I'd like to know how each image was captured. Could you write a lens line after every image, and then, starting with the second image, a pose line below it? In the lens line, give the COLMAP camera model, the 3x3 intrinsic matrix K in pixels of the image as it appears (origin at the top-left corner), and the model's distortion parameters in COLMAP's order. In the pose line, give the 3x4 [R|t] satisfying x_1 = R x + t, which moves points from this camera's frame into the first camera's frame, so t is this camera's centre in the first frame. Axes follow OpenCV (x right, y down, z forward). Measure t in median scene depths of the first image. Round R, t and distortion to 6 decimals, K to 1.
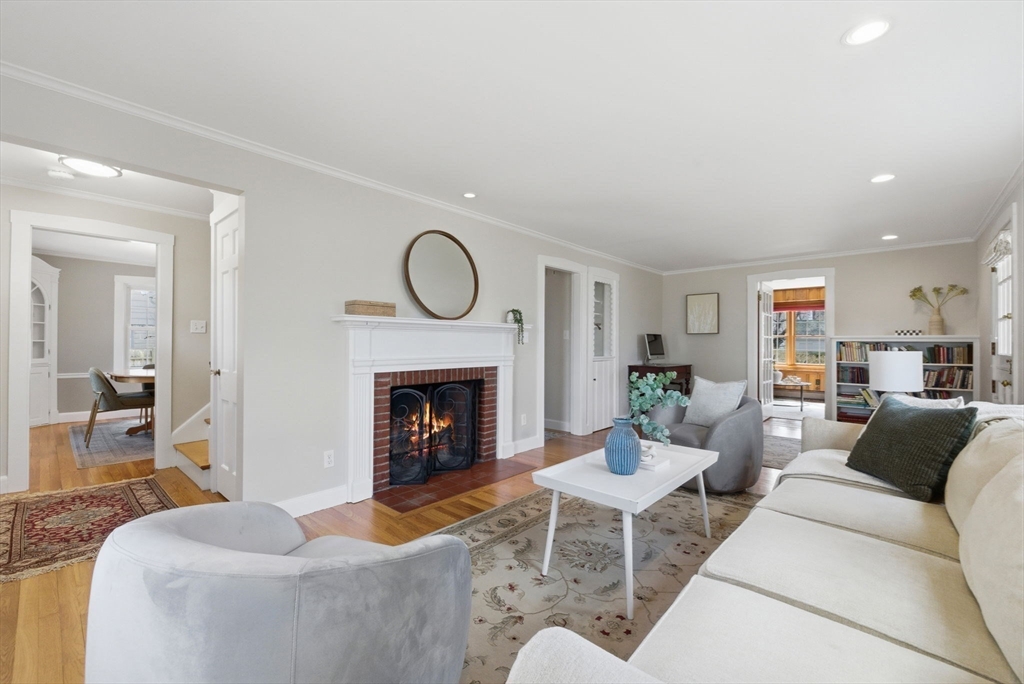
lens RADIAL K [[417.9, 0, 512.0], [0, 417.9, 342.0], [0, 0, 1]] dist [0.001923, 0.000107]
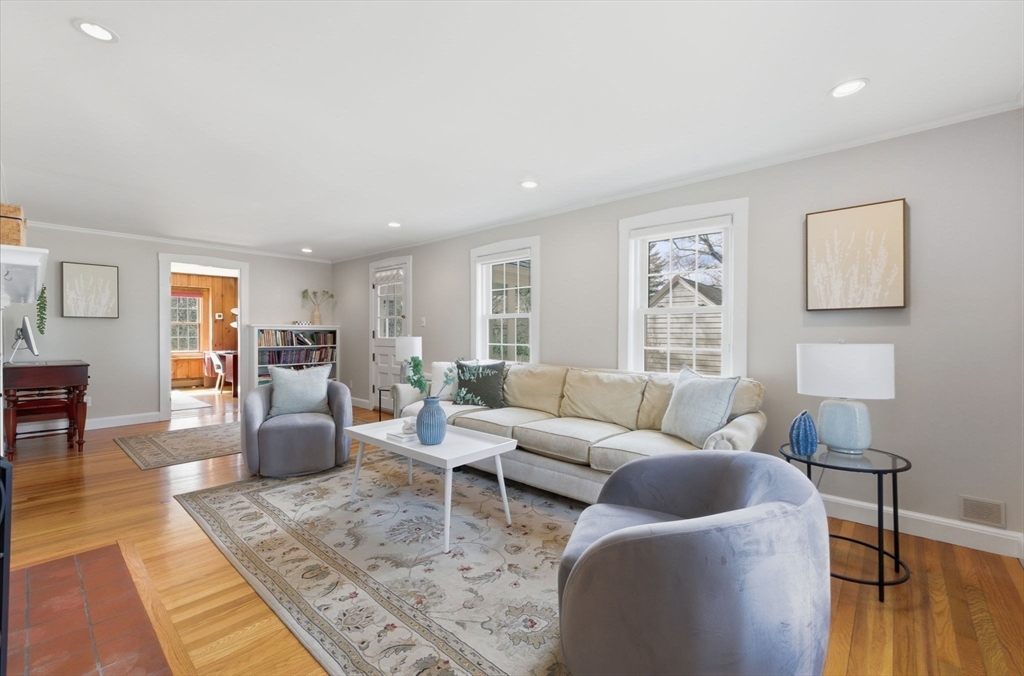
lens RADIAL K [[433.3, 0, 499.0], [0, 433.3, 333.4], [0, 0, 1]] dist [-0.000642, 0.000015]
pose [[0.005941, -0.005019, 0.999970, -0.665343], [-0.007143, 0.999962, 0.005062, -0.000388], [-0.999957, -0.007173, 0.005905, 0.570634]]
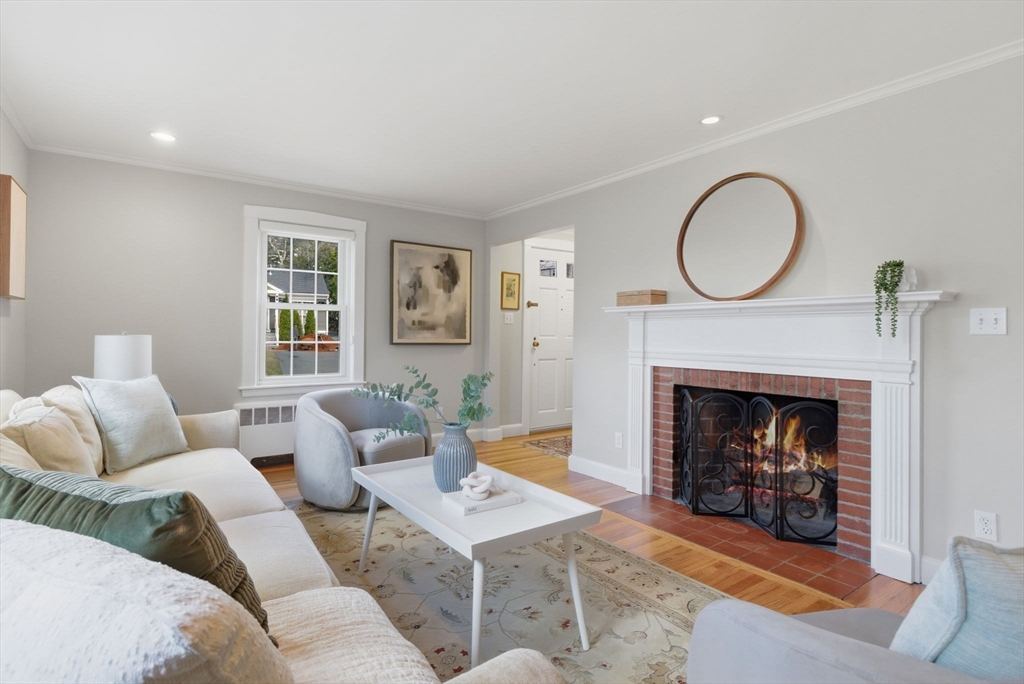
lens RADIAL K [[510.3, 0, 512.0], [0, 510.3, 342.0], [0, 0, 1]] dist [0.004435, 0.000494]
pose [[-0.195605, 0.010050, -0.980631, 0.852900], [-0.006658, 0.999911, 0.011576, 0.009557], [0.980660, 0.008793, -0.195521, 0.918588]]
